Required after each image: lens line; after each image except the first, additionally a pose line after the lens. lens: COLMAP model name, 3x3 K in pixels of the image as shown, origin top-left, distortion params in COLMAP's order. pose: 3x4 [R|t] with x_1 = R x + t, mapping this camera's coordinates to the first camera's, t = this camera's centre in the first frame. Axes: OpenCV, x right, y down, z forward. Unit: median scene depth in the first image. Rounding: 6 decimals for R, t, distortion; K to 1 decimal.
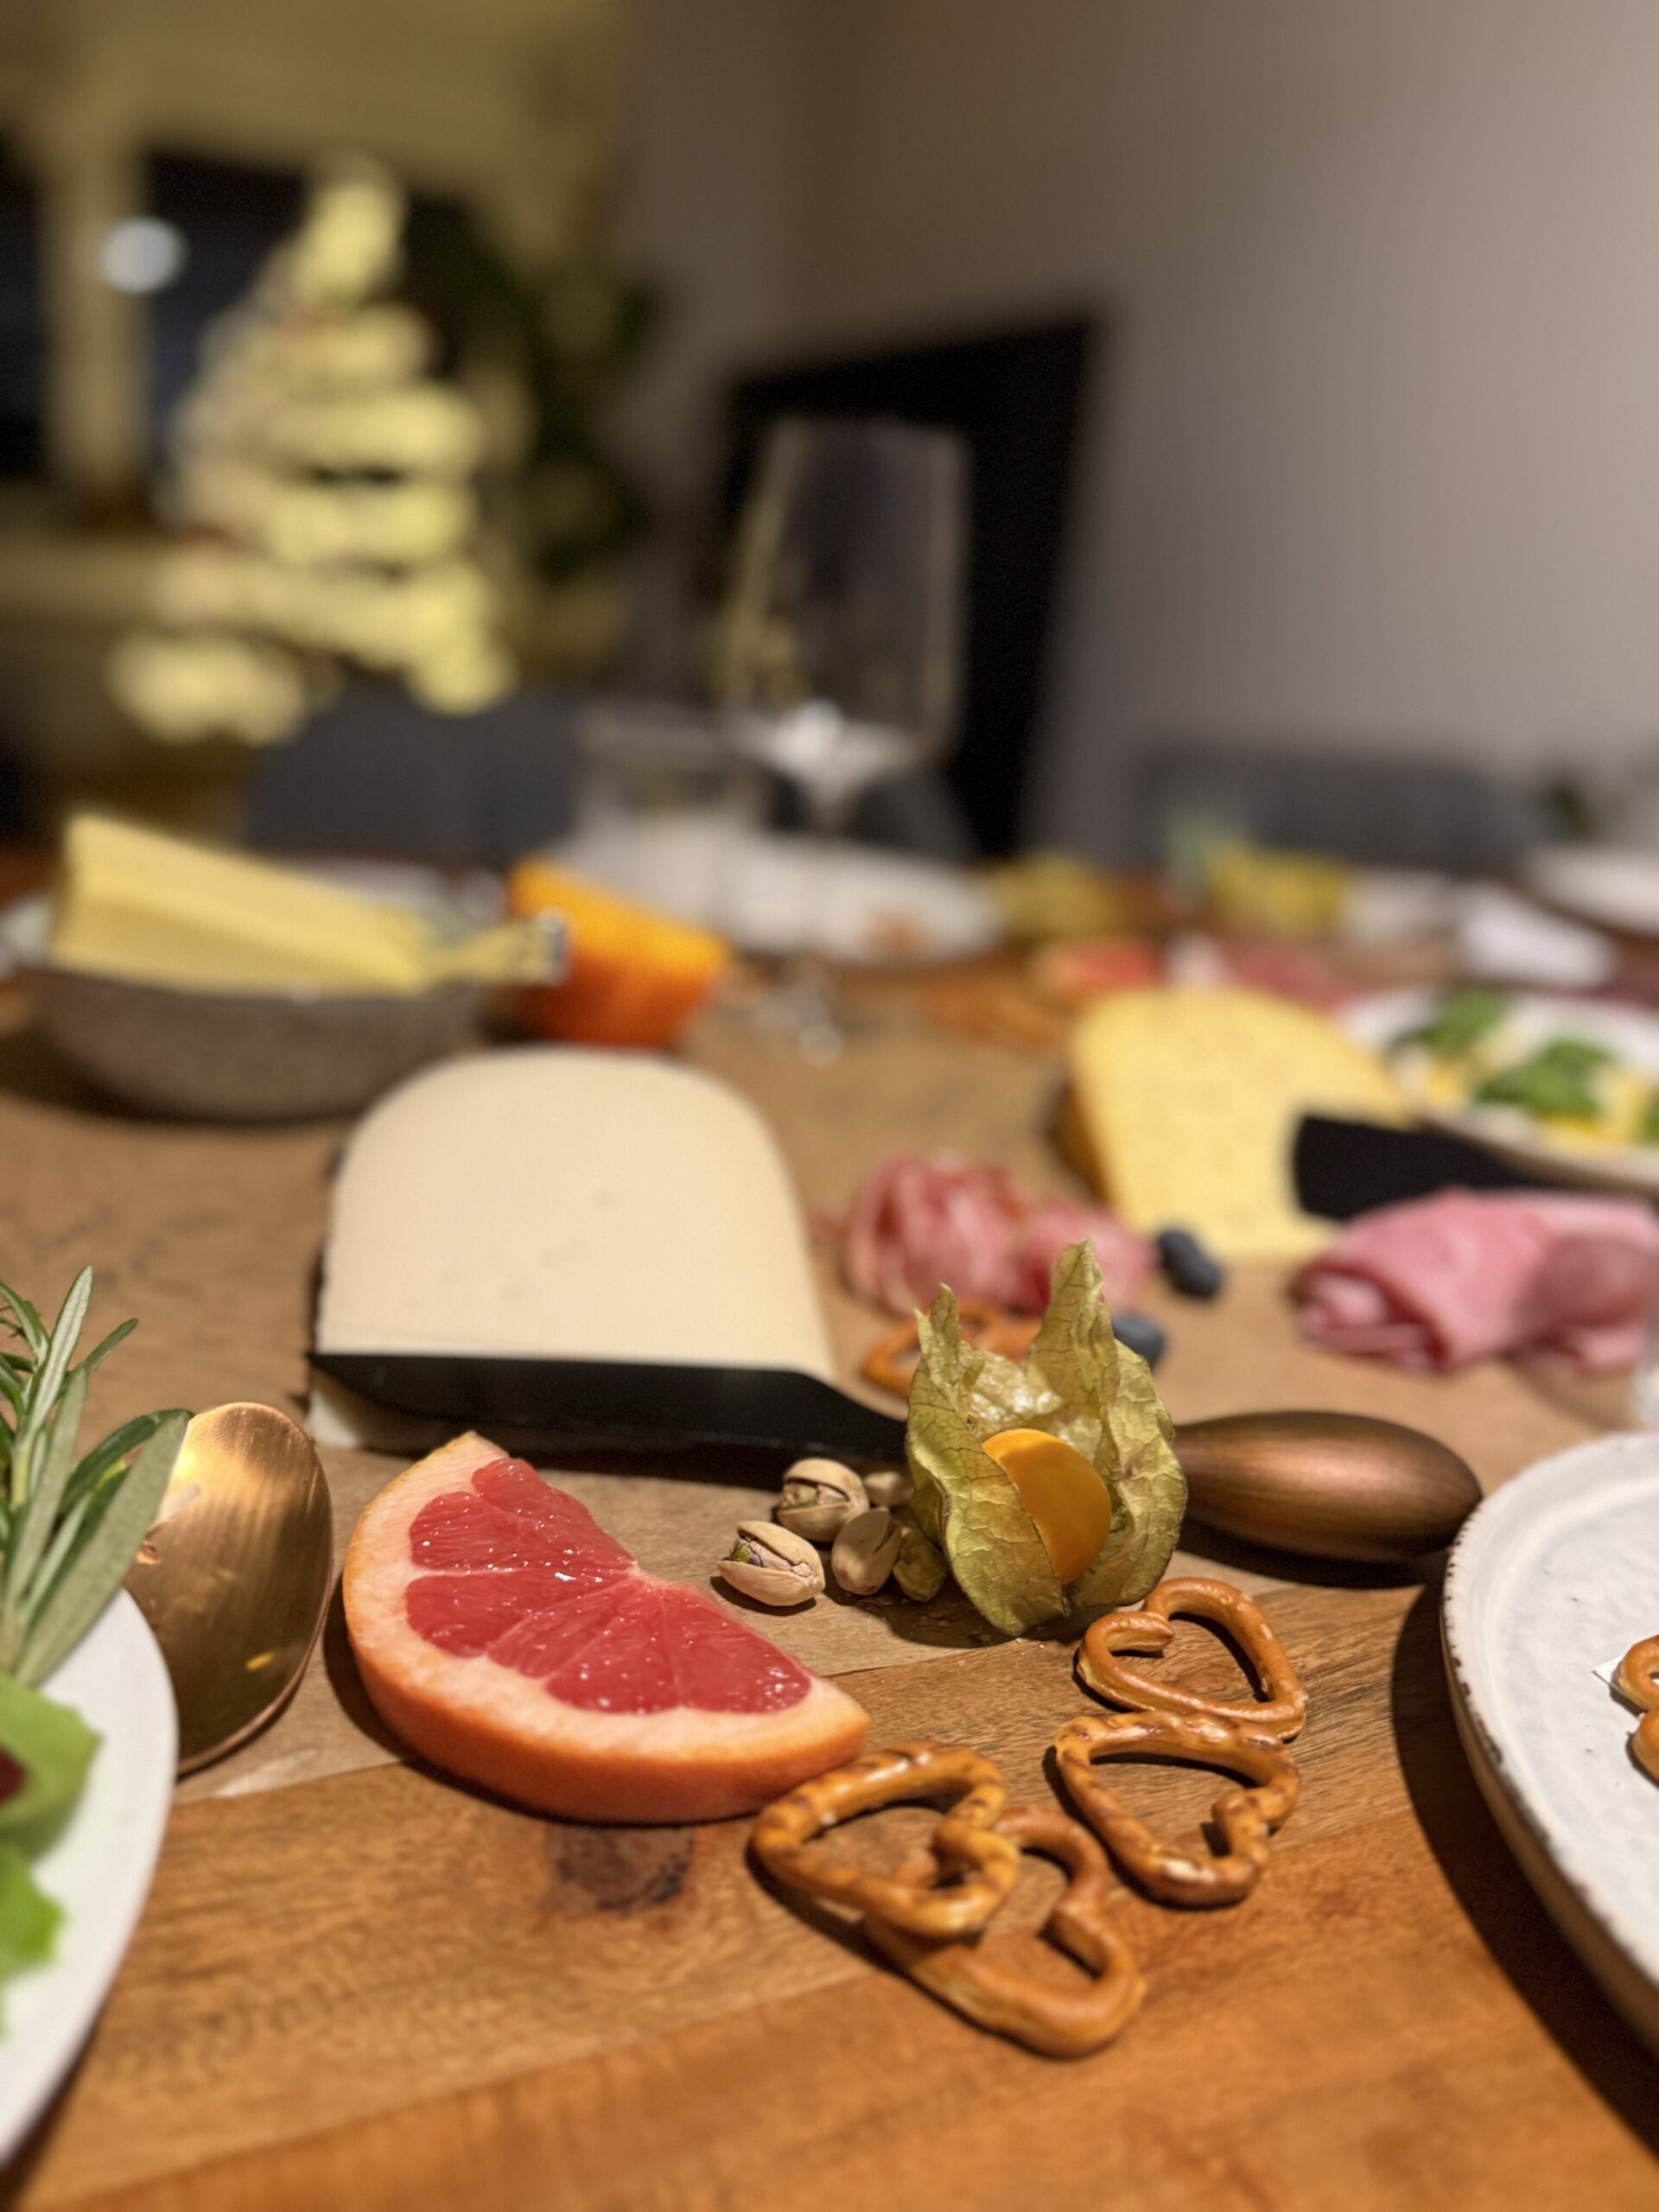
lens RADIAL K [[1613.4, 0, 829.5], [0, 1613.4, 1106.0], [0, 0, 1]] dist [0.144252, -0.147516]
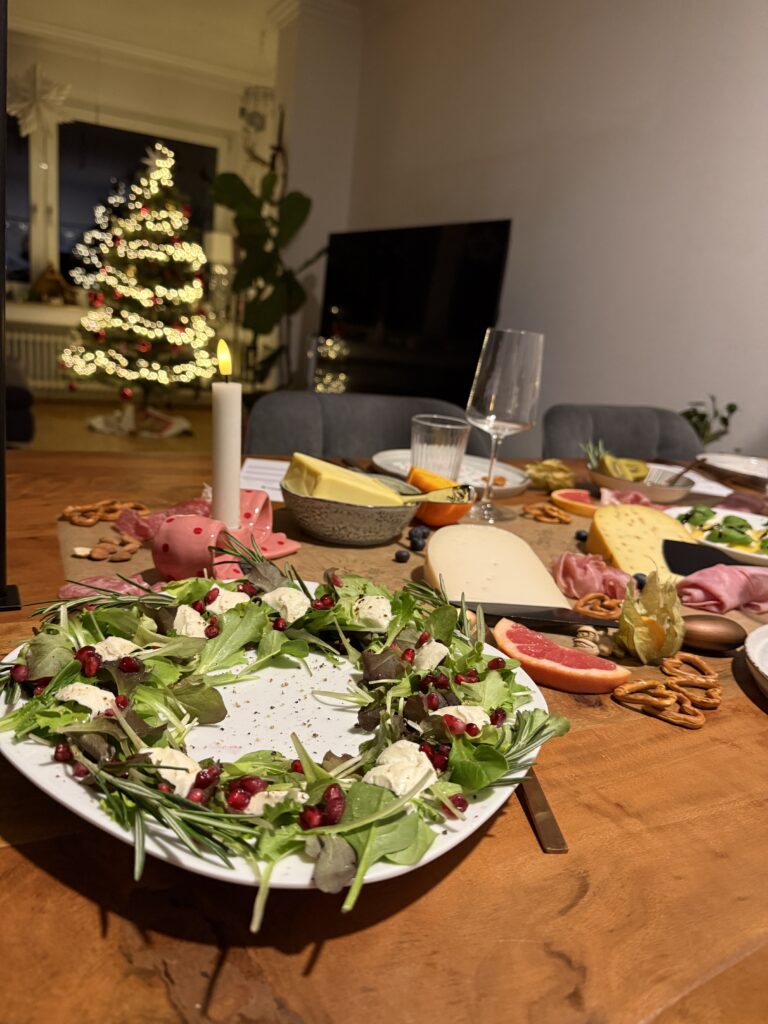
lens RADIAL K [[746.9, 0, 384.0], [0, 746.9, 512.0], [0, 0, 1]] dist [0.144252, -0.147516]
pose [[0.998284, -0.005864, 0.058257, -0.419265], [0.008566, 0.998894, -0.046243, 0.011235], [-0.057921, 0.046662, 0.997230, -0.580202]]
